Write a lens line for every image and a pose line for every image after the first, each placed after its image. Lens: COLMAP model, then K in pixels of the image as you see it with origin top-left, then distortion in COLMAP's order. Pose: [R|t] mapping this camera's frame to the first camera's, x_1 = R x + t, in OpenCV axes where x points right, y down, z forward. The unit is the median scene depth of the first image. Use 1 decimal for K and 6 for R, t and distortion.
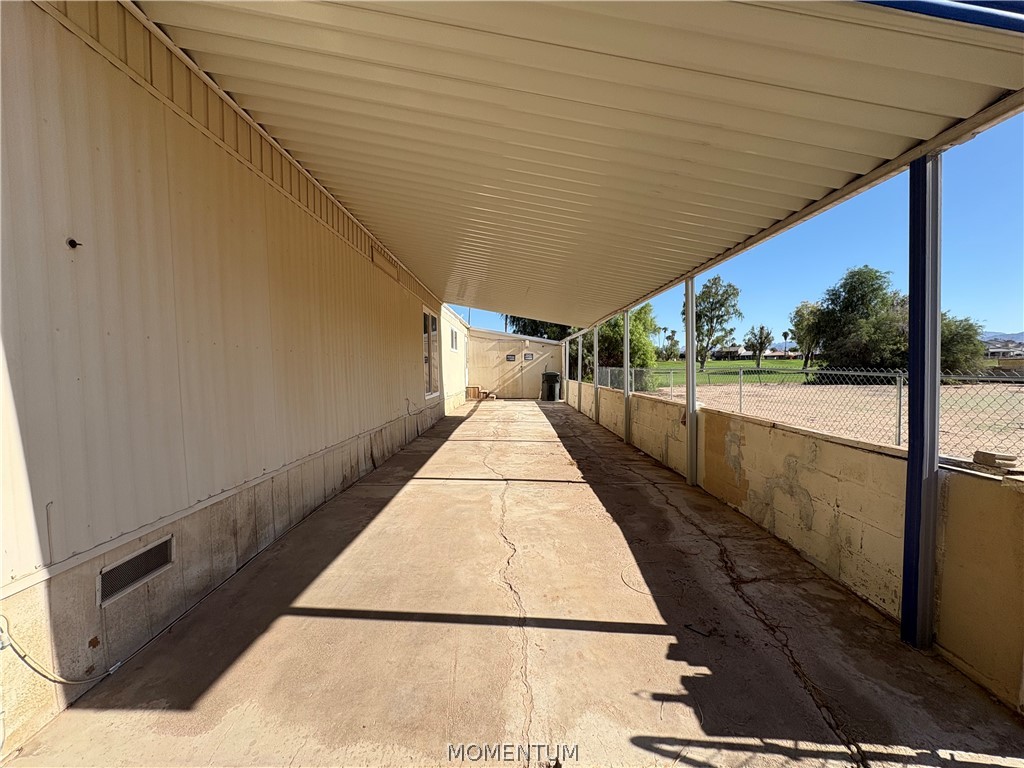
lens RADIAL K [[408.2, 0, 512.0], [0, 408.2, 384.0], [0, 0, 1]] dist [0.000277, -0.000725]
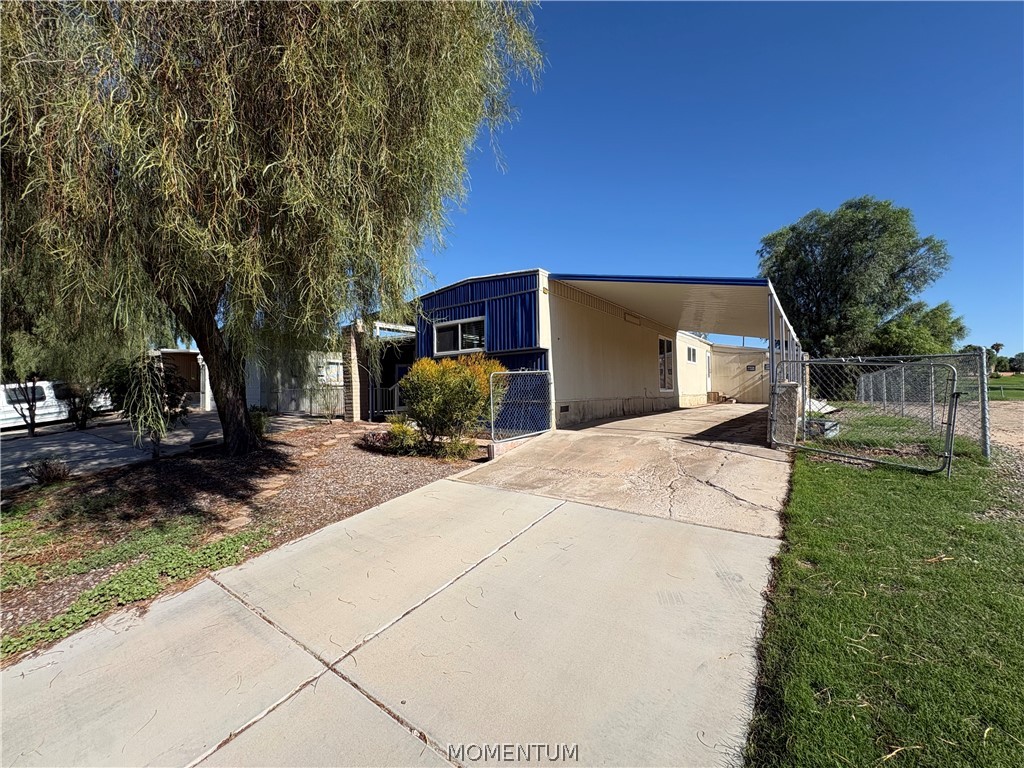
lens RADIAL K [[408.2, 0, 512.0], [0, 408.2, 384.0], [0, 0, 1]] dist [0.000277, -0.000725]
pose [[0.798377, -0.004806, -0.602138, 0.196370], [-0.023648, 0.998946, -0.039329, 0.055627], [0.601693, 0.045639, 0.797422, -0.437044]]
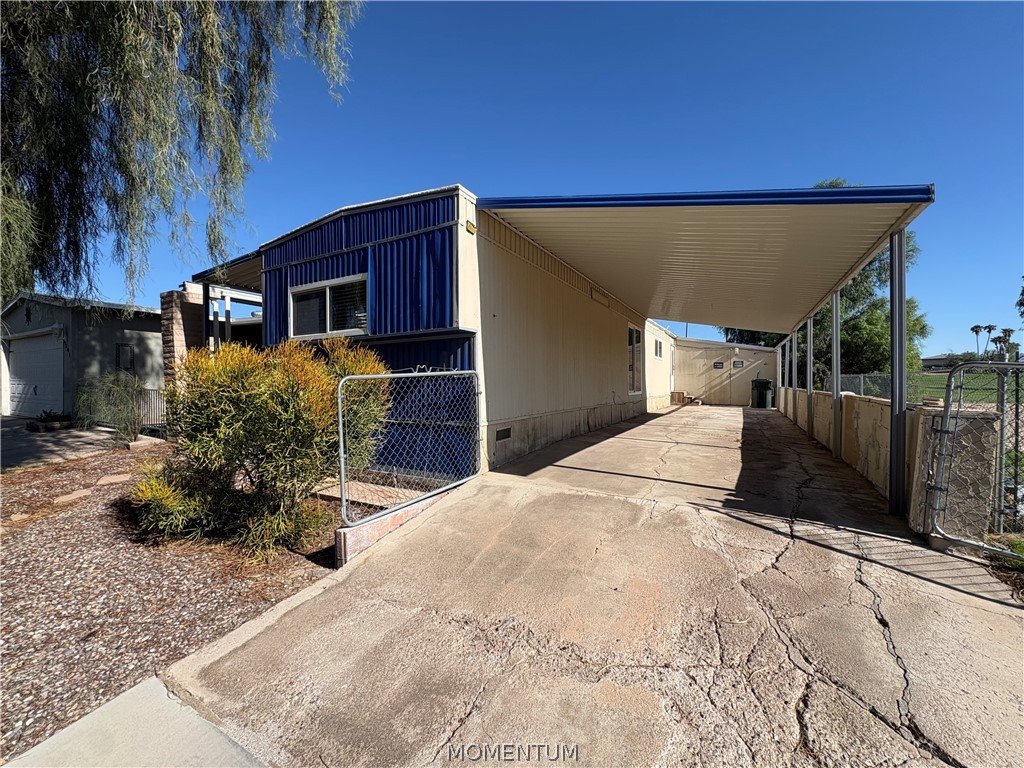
lens RADIAL K [[408.2, 0, 512.0], [0, 408.2, 384.0], [0, 0, 1]] dist [0.000277, -0.000725]
pose [[0.870056, 0.013901, -0.492757, 0.066080], [-0.028908, 0.999321, -0.022851, 0.027841], [0.492105, 0.034127, 0.869867, -0.195885]]
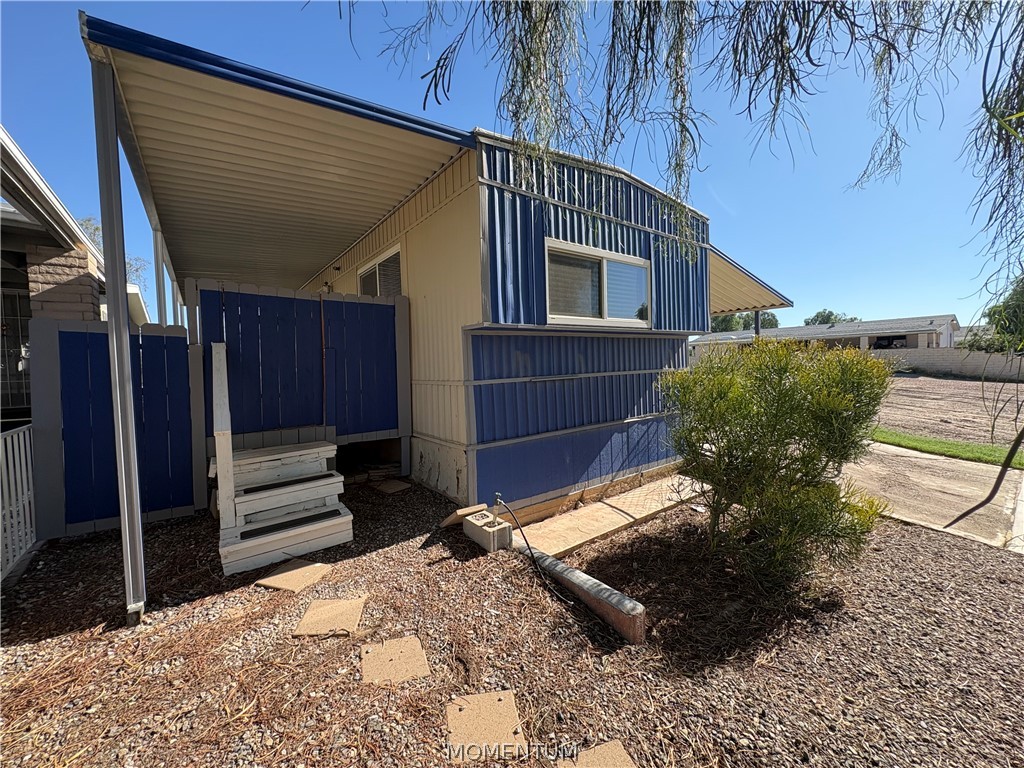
lens RADIAL K [[408.2, 0, 512.0], [0, 408.2, 384.0], [0, 0, 1]] dist [0.000277, -0.000725]
pose [[0.802573, -0.036047, 0.595463, -0.555901], [0.069111, 0.997070, -0.032791, 0.026062], [-0.592537, 0.067470, 0.802713, -0.131843]]
